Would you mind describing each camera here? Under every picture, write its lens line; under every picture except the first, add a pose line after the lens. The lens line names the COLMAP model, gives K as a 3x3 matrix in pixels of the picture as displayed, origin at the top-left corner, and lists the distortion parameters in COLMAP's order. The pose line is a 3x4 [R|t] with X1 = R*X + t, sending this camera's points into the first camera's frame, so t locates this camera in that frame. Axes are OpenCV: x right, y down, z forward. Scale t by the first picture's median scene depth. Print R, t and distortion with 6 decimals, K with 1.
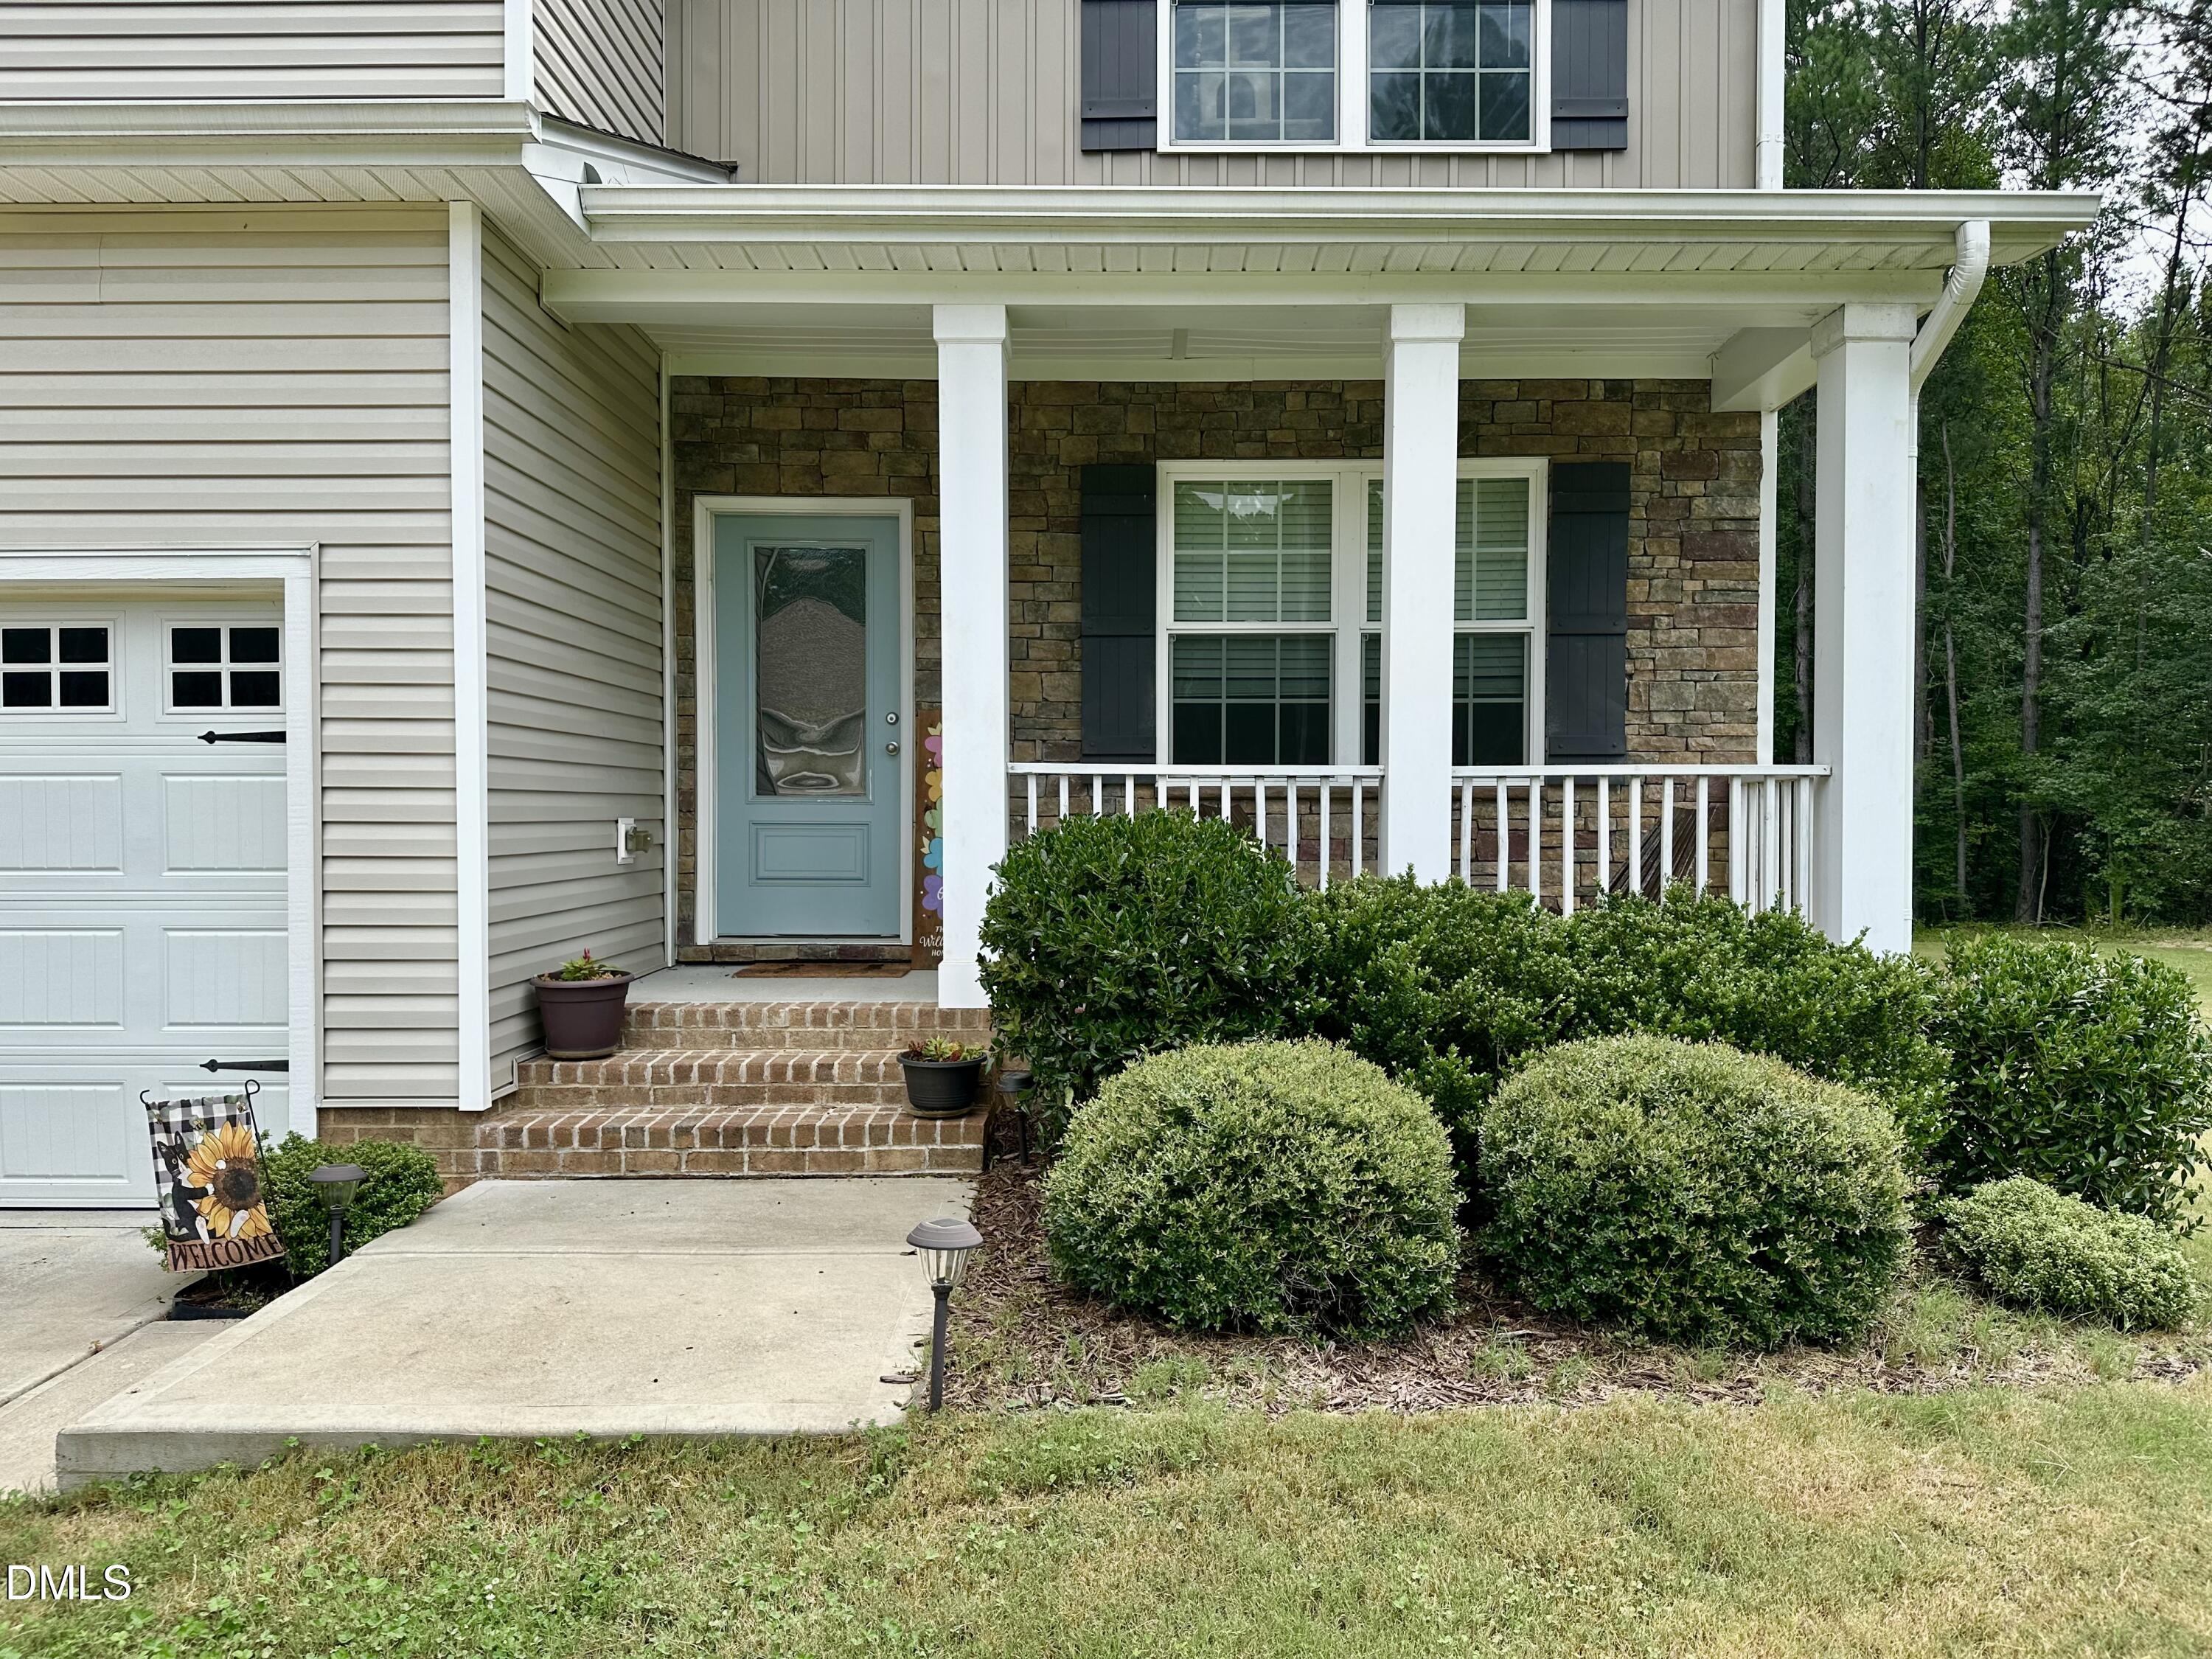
lens RADIAL K [[1560.8, 0, 1125.7], [0, 1560.8, 832.4], [0, 0, 1]] dist [0.042280, -0.043583]
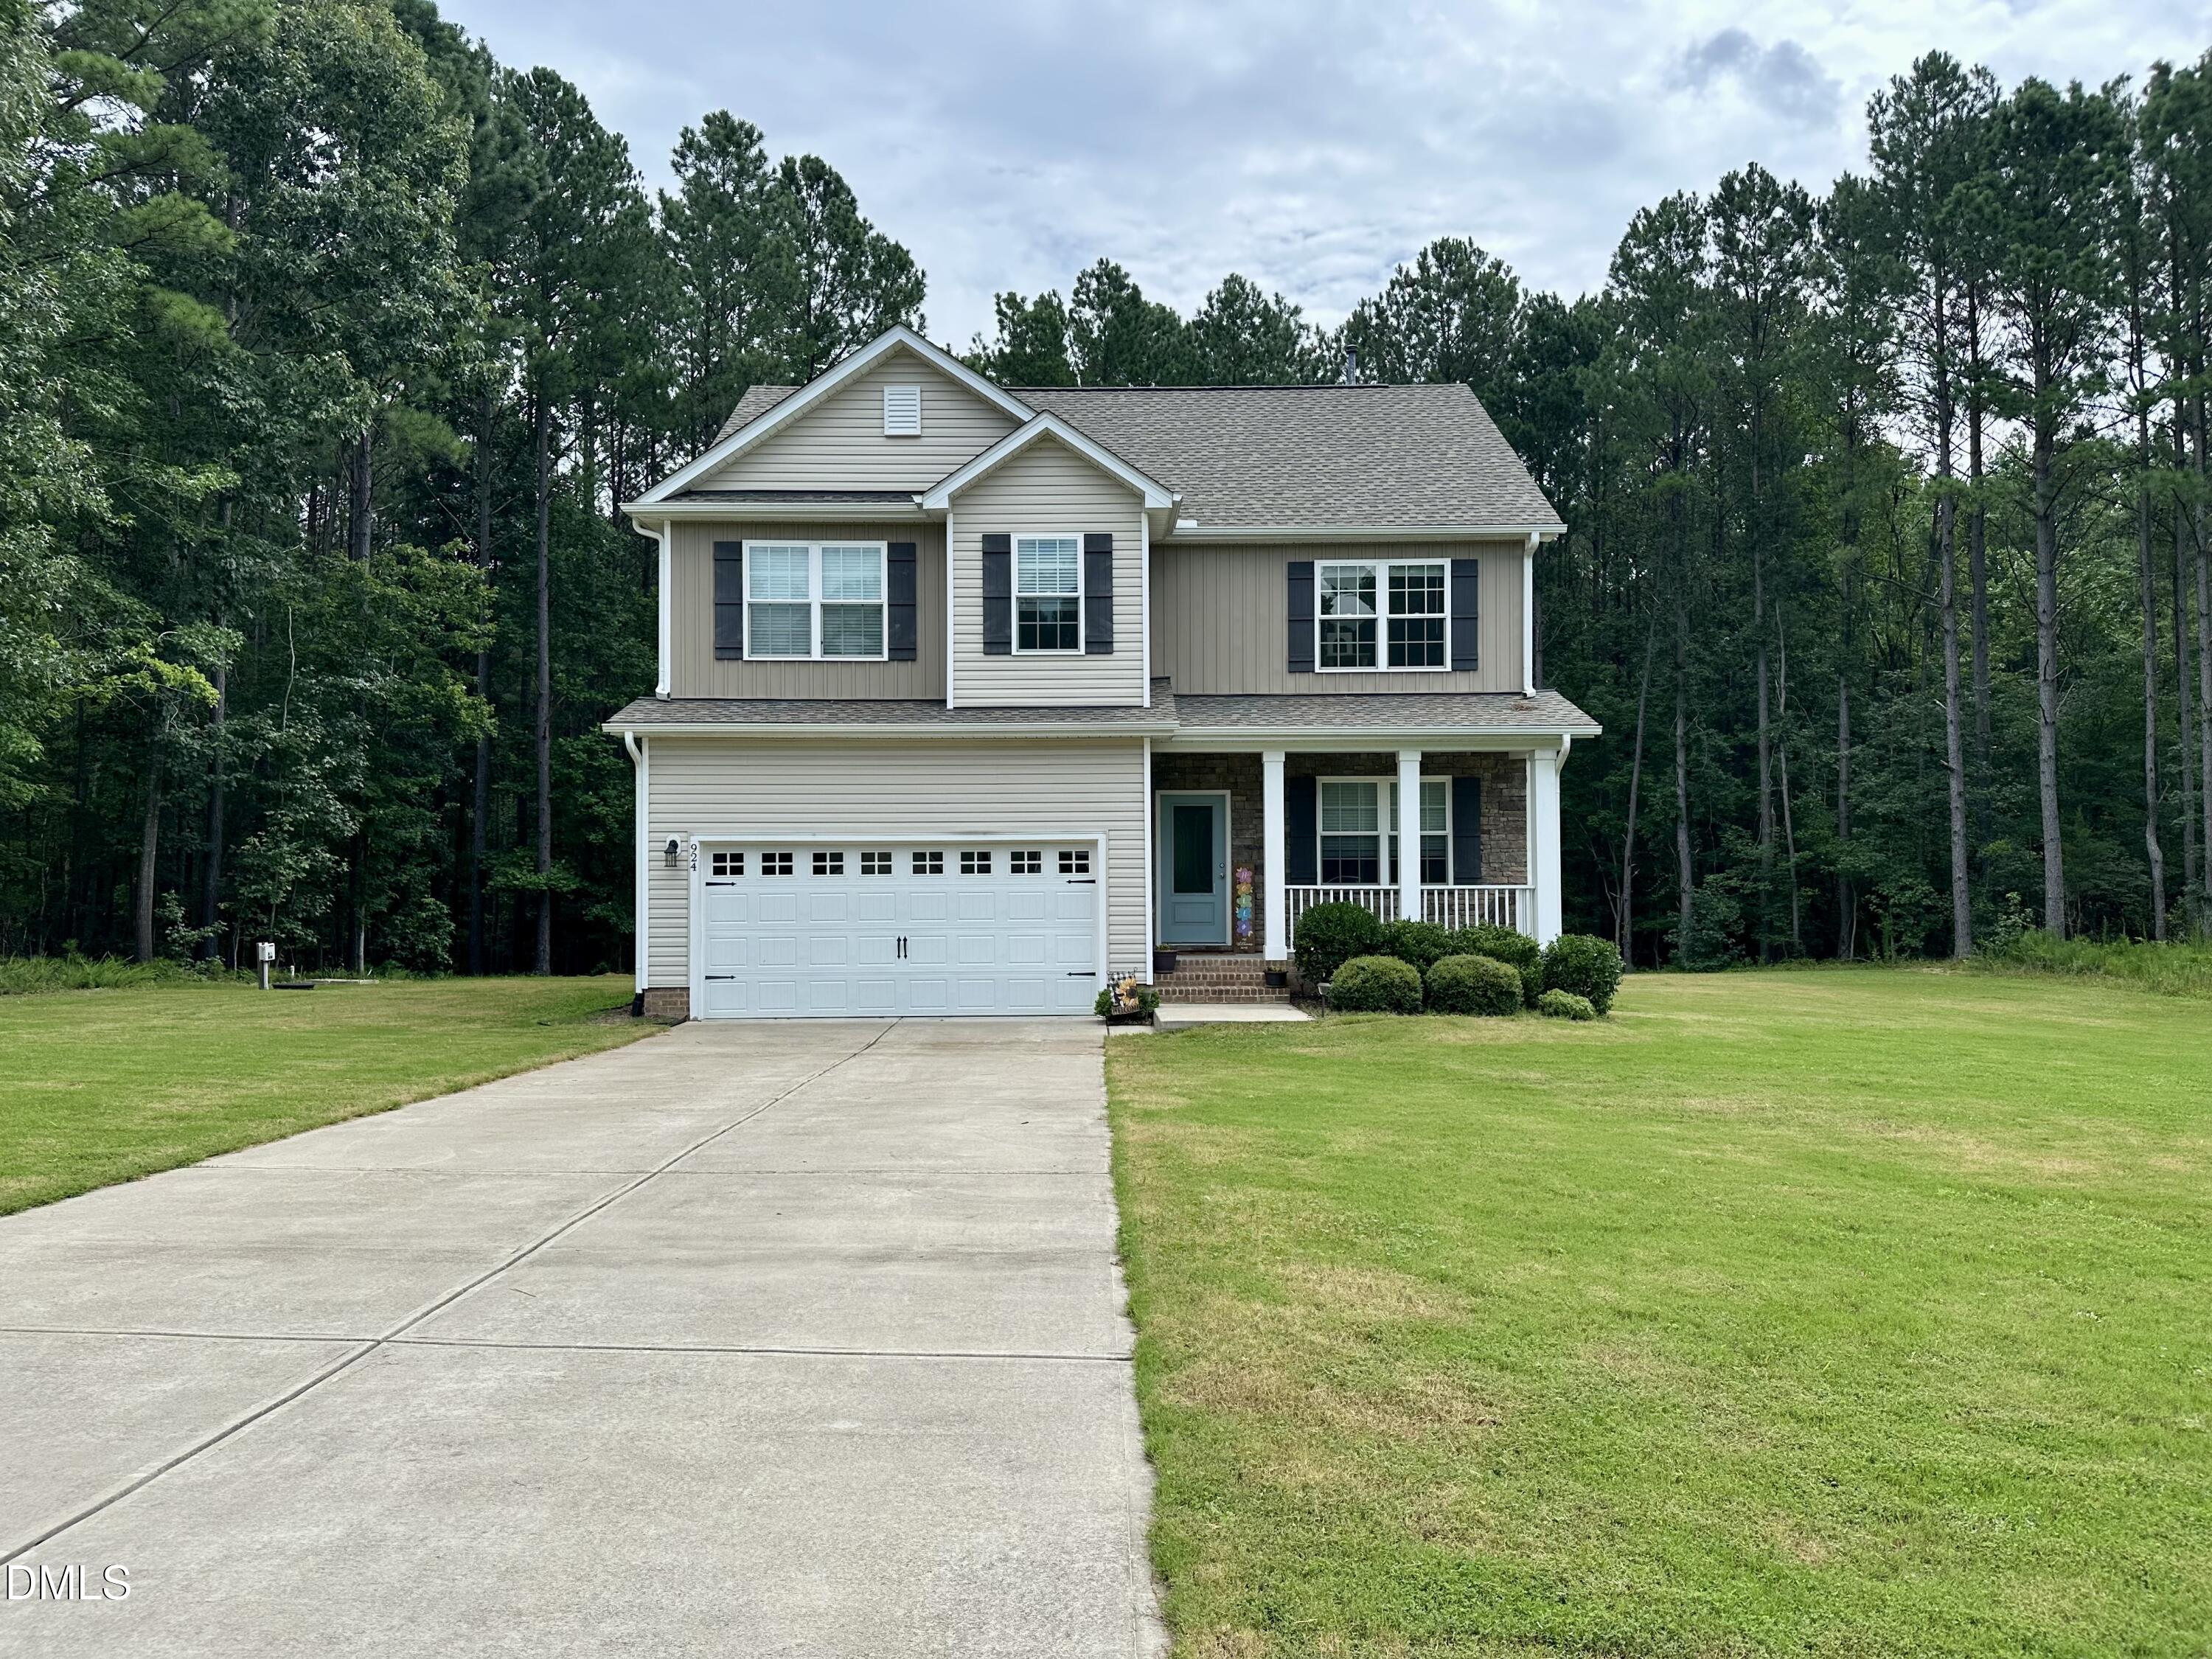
lens RADIAL K [[1560.8, 0, 1097.6], [0, 1560.8, 808.7], [0, 0, 1]] dist [0.042280, -0.043583]
pose [[0.999960, -0.007428, -0.005065, -0.379598], [0.007145, 0.998523, -0.053857, -0.027413], [0.005458, 0.053819, 0.998536, -1.926201]]
